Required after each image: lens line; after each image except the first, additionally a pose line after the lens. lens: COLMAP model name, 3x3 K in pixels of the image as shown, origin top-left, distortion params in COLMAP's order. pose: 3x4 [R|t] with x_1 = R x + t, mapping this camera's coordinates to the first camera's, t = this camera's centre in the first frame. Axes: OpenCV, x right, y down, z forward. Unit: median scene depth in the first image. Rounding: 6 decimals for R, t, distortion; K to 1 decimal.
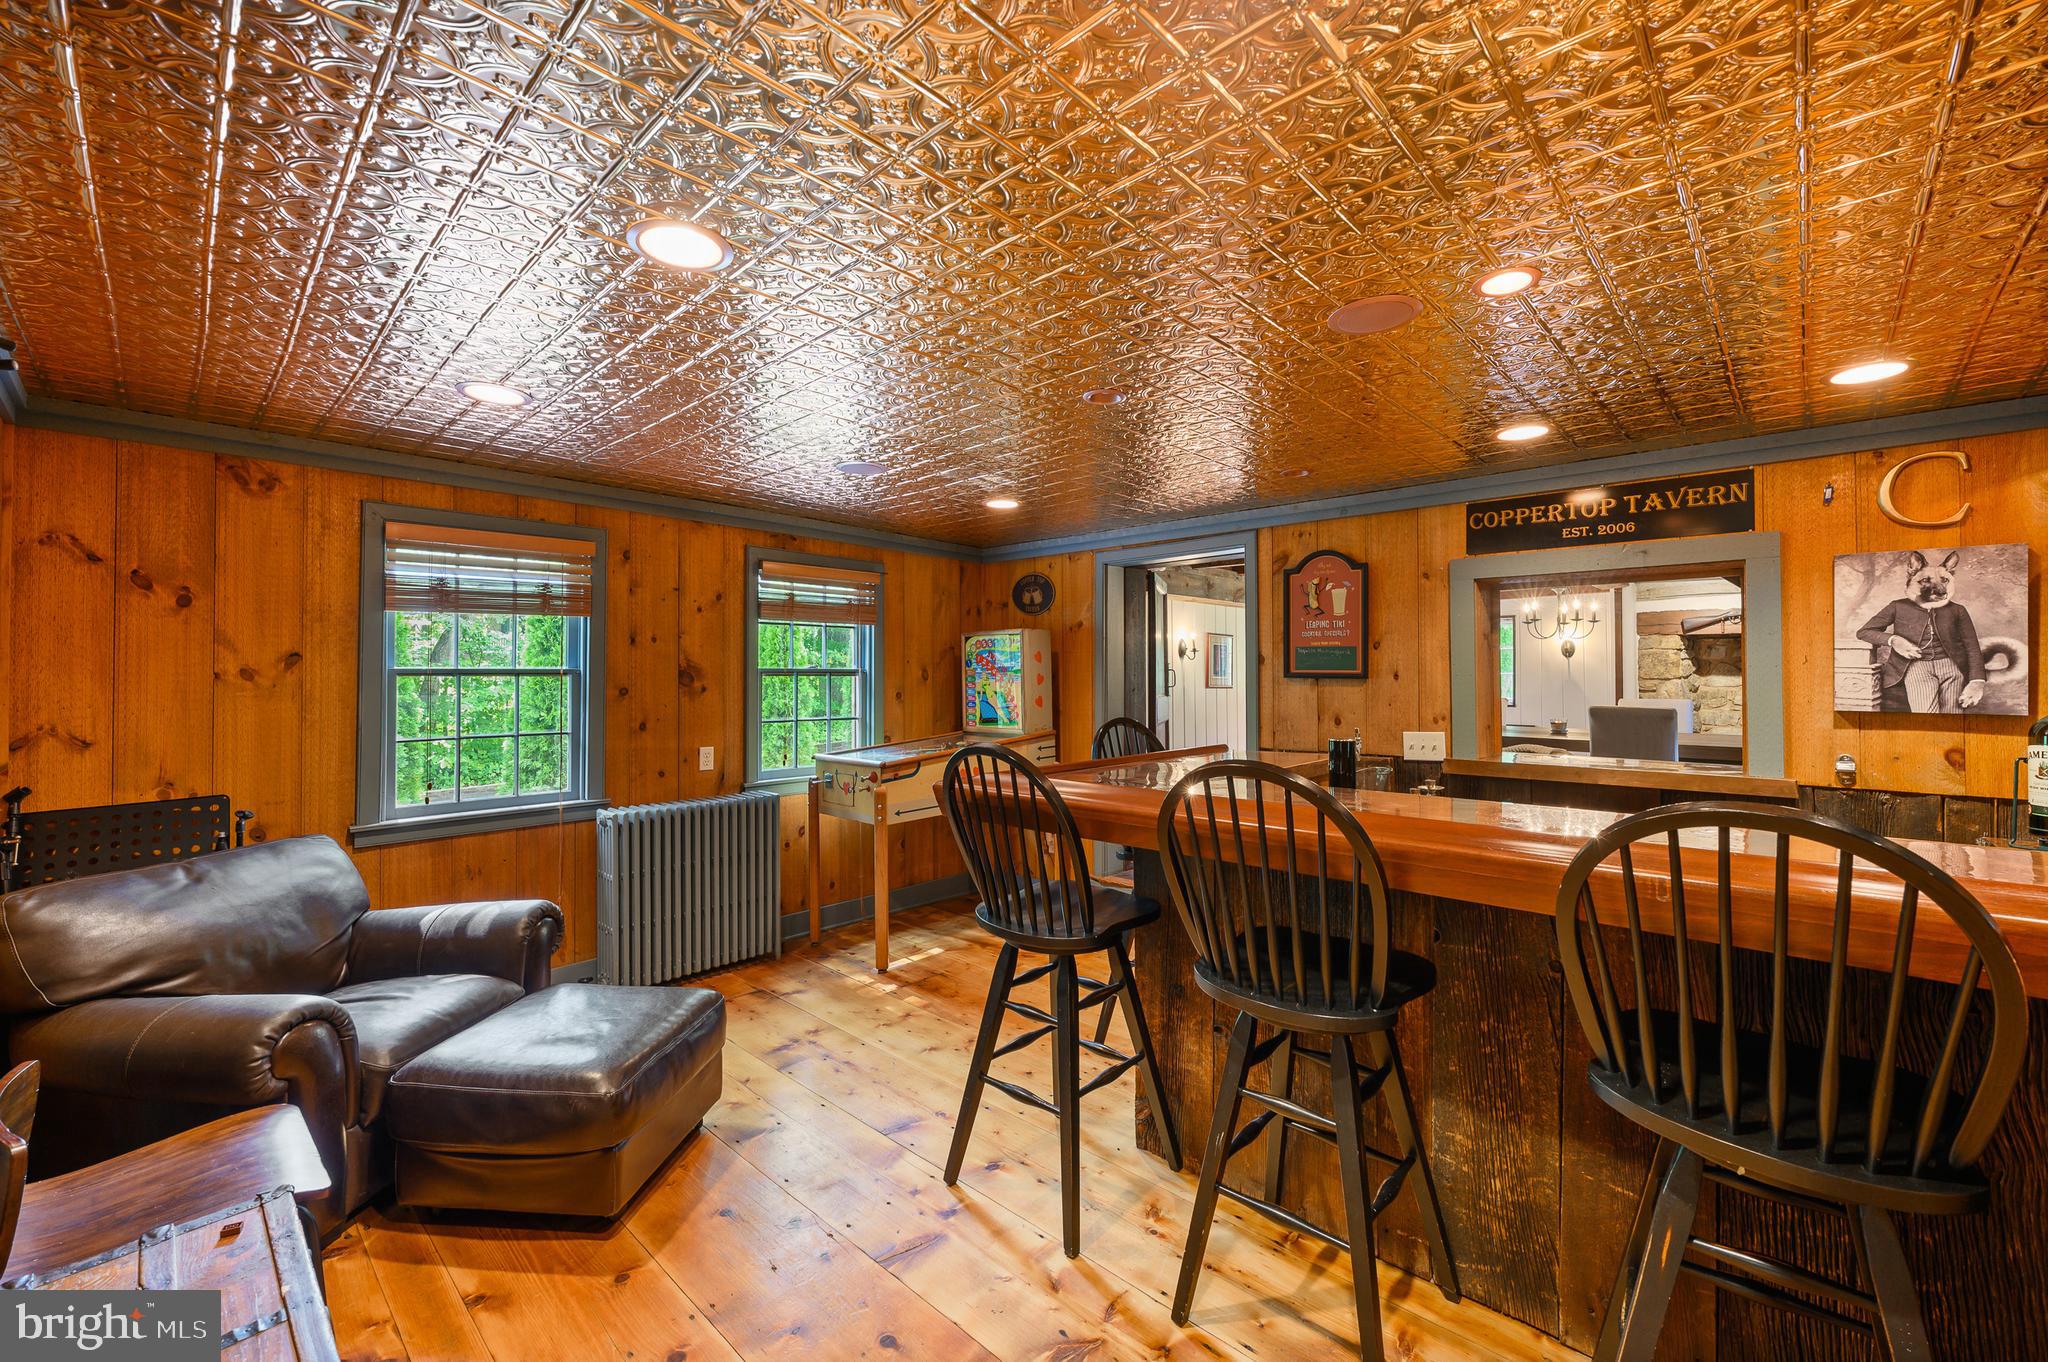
lens RADIAL K [[821.4, 0, 1027.2], [0, 821.4, 671.0], [0, 0, 1]] dist [0.000324, -0.000649]
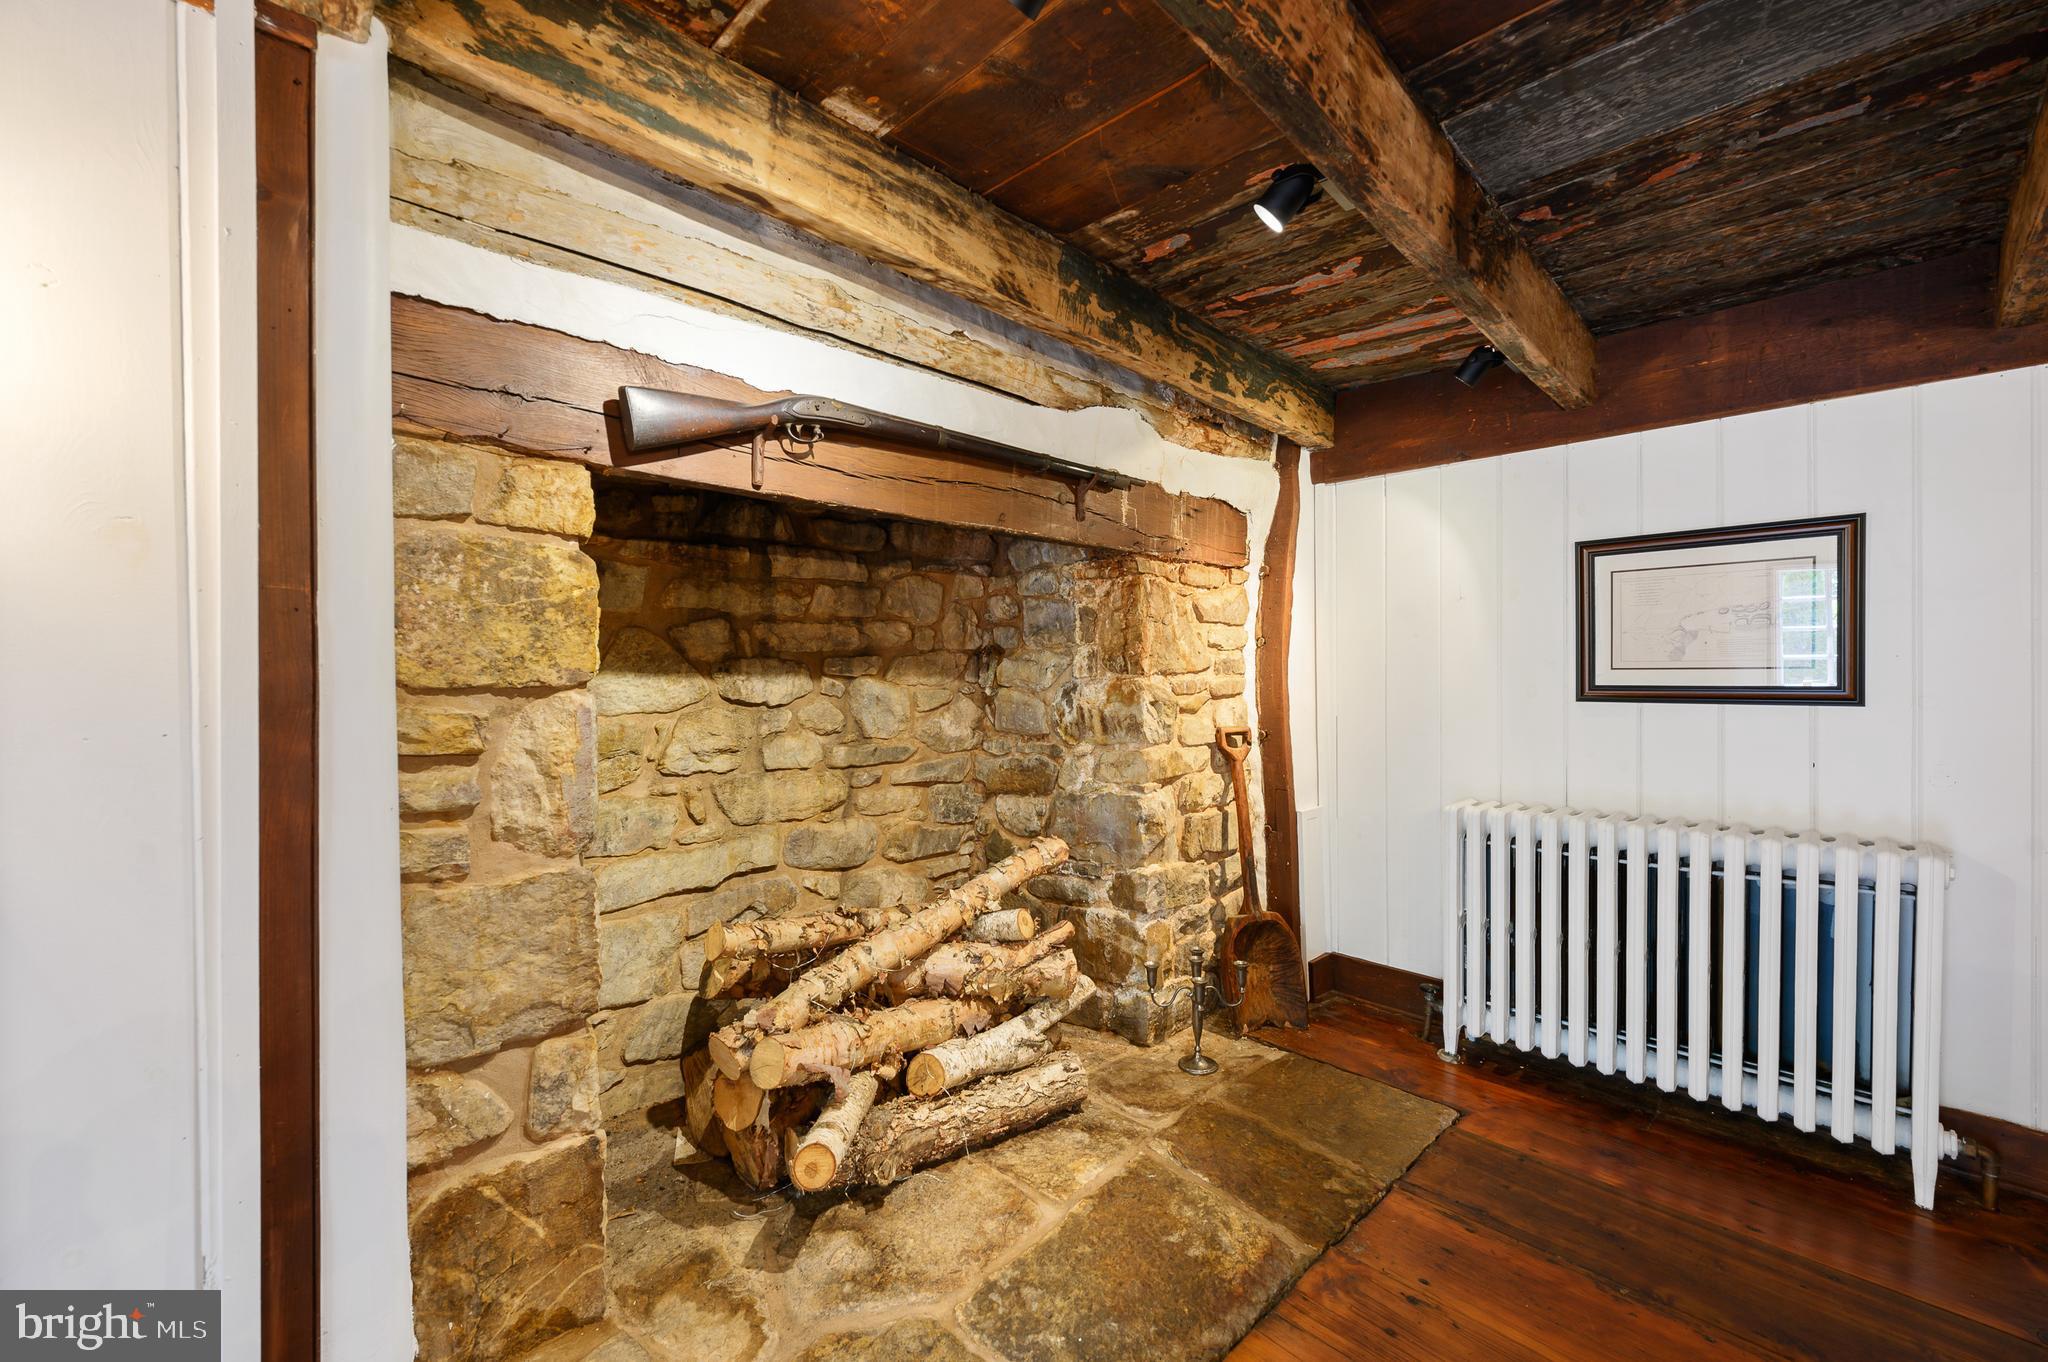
lens RADIAL K [[821.4, 0, 1022.0], [0, 821.4, 683.0], [0, 0, 1]] dist [0.000324, -0.000649]
pose [[0.062665, -0.006293, 0.998015, 1.347734], [-0.001193, 0.999979, 0.006380, 0.015552], [-0.998034, -0.001591, 0.062656, 1.978873]]
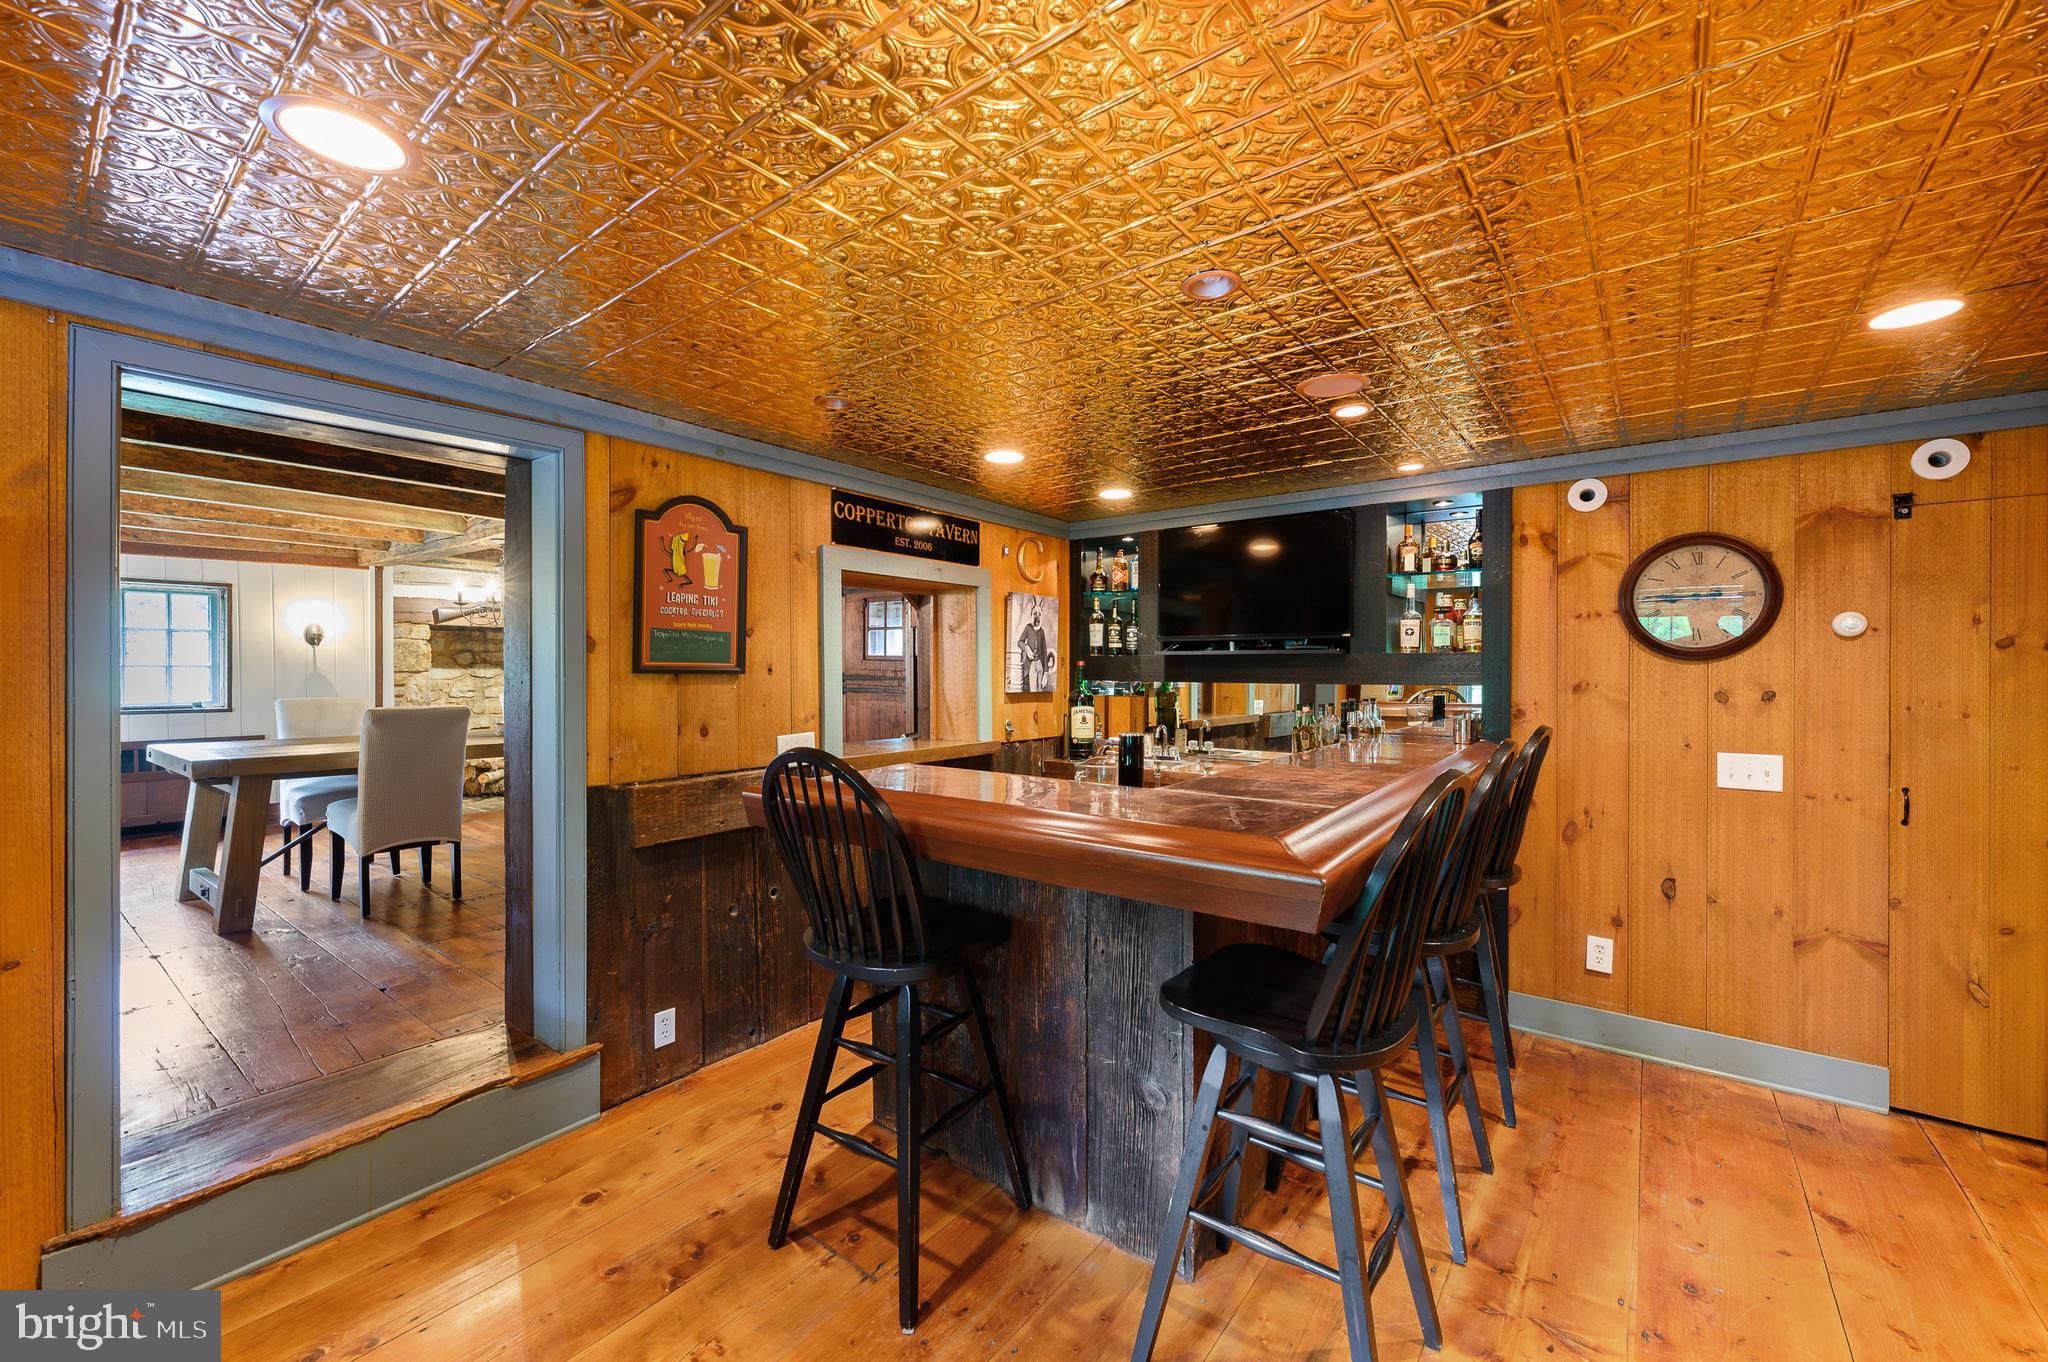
lens RADIAL K [[821.4, 0, 1023.5], [0, 821.4, 674.1], [0, 0, 1]] dist [0.000324, -0.000649]
pose [[-0.097381, -0.007458, 0.995219, -0.460198], [-0.007372, 0.999950, 0.006772, 0.002420], [-0.995220, -0.006677, -0.097432, 0.932541]]
